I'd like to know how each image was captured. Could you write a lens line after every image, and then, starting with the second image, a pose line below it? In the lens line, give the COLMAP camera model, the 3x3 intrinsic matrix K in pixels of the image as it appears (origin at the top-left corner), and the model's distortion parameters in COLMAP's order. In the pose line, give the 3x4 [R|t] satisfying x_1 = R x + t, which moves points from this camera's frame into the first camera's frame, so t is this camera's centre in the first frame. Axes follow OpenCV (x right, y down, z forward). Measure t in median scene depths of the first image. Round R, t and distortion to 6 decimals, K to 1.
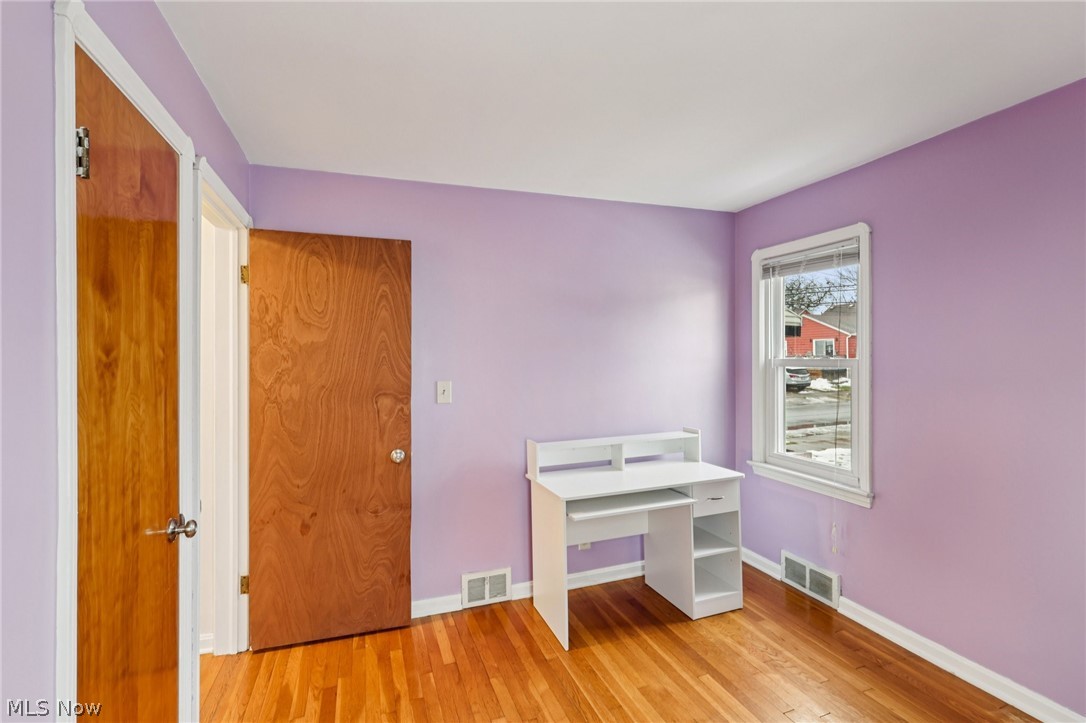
lens RADIAL K [[507.1, 0, 543.5], [0, 507.1, 355.9], [0, 0, 1]] dist [-0.004865, 0.002382]
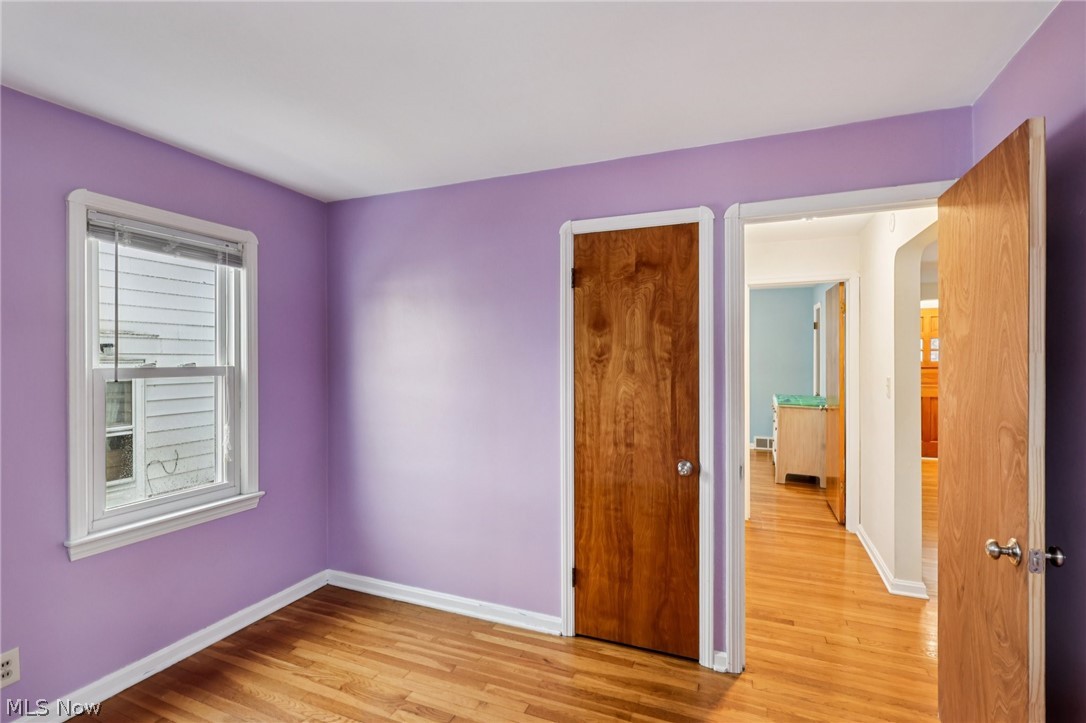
lens RADIAL K [[507.1, 0, 540.4], [0, 507.1, 361.4], [0, 0, 1]] dist [-0.004865, 0.002382]
pose [[-0.678618, 0.006271, -0.734465, 0.482971], [-0.000639, 0.999958, 0.009127, -0.000686], [0.734491, 0.006663, -0.678585, 1.159831]]
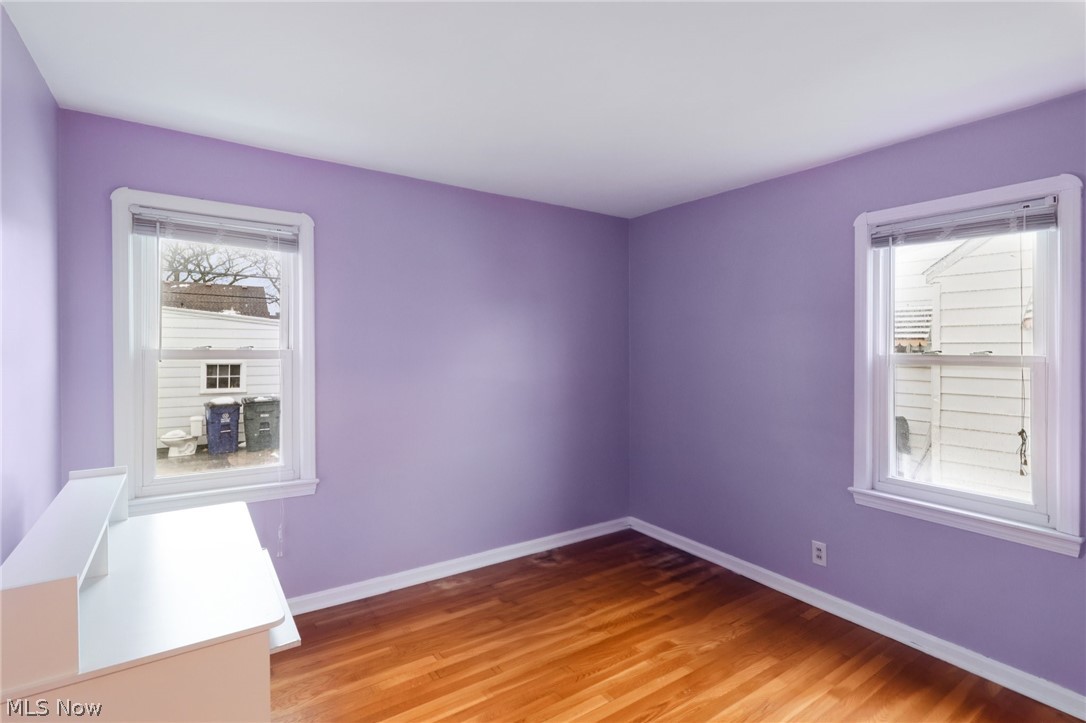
lens RADIAL K [[507.1, 0, 549.6], [0, 507.1, 350.0], [0, 0, 1]] dist [-0.004865, 0.002382]
pose [[-0.244036, 0.004565, 0.969755, -0.552108], [-0.000513, 0.999988, -0.004836, 0.015181], [-0.969766, -0.001678, -0.244031, 0.916473]]
